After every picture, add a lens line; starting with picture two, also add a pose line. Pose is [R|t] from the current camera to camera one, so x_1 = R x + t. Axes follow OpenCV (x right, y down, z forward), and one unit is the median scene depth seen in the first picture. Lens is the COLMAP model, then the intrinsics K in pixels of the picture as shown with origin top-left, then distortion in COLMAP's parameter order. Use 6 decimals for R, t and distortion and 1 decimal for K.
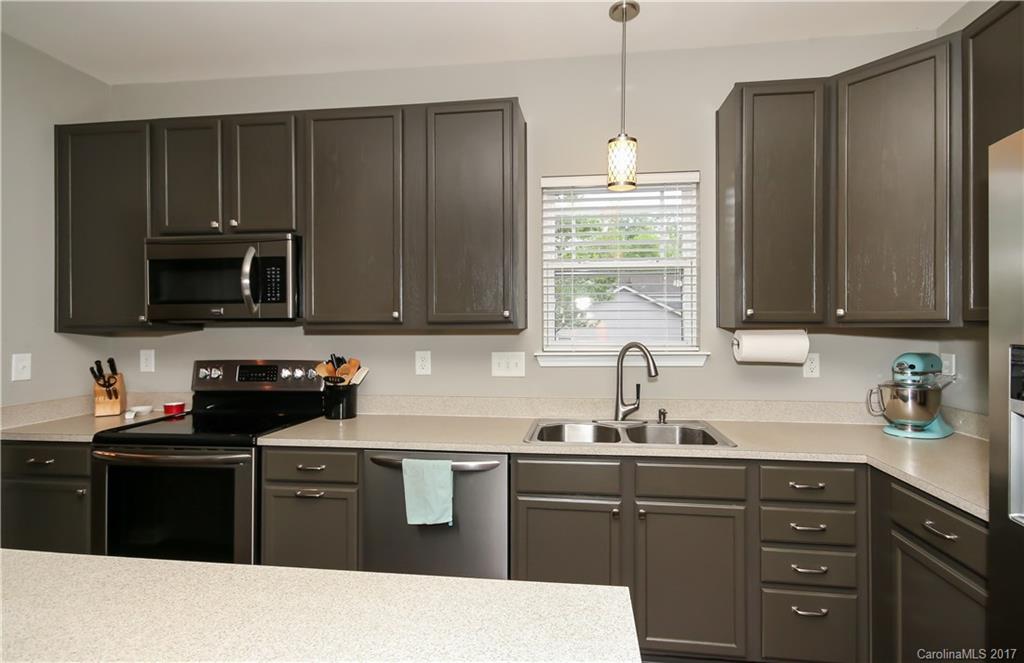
lens RADIAL K [[498.8, 0, 523.7], [0, 498.8, 325.4], [0, 0, 1]] dist [0.014522, -0.000026]
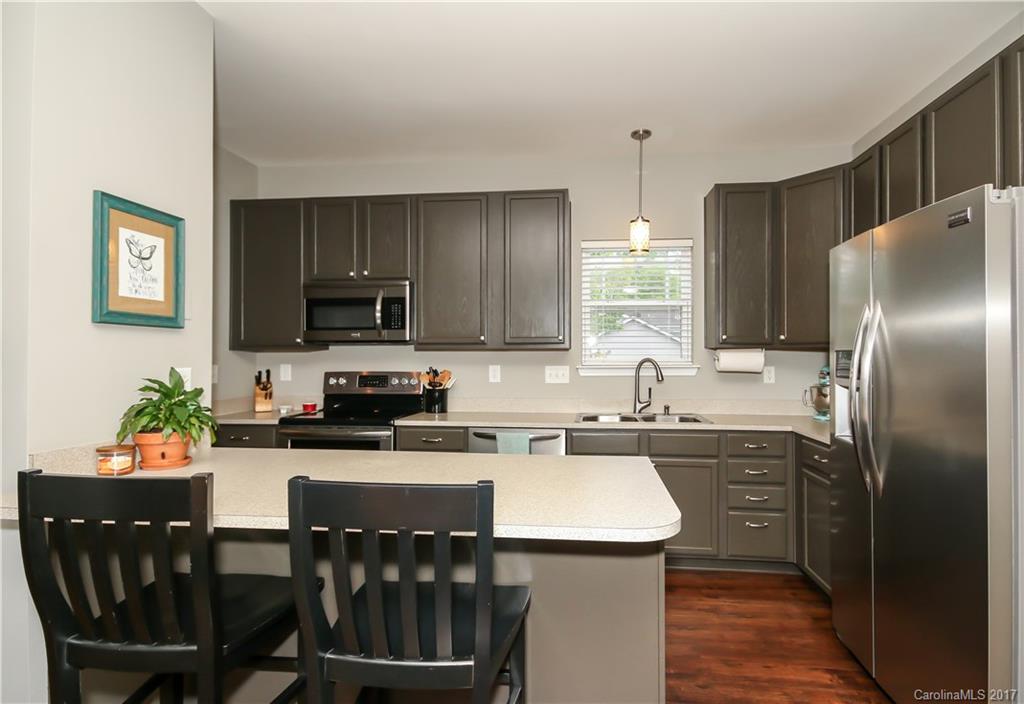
lens RADIAL K [[506.4, 0, 544.8], [0, 506.4, 350.9], [0, 0, 1]] dist [0.000204, -0.000022]
pose [[0.999650, 0.004077, 0.026133, -0.110259], [-0.003819, 0.999944, -0.009916, 0.028313], [-0.026172, 0.009813, 0.999609, -0.442035]]
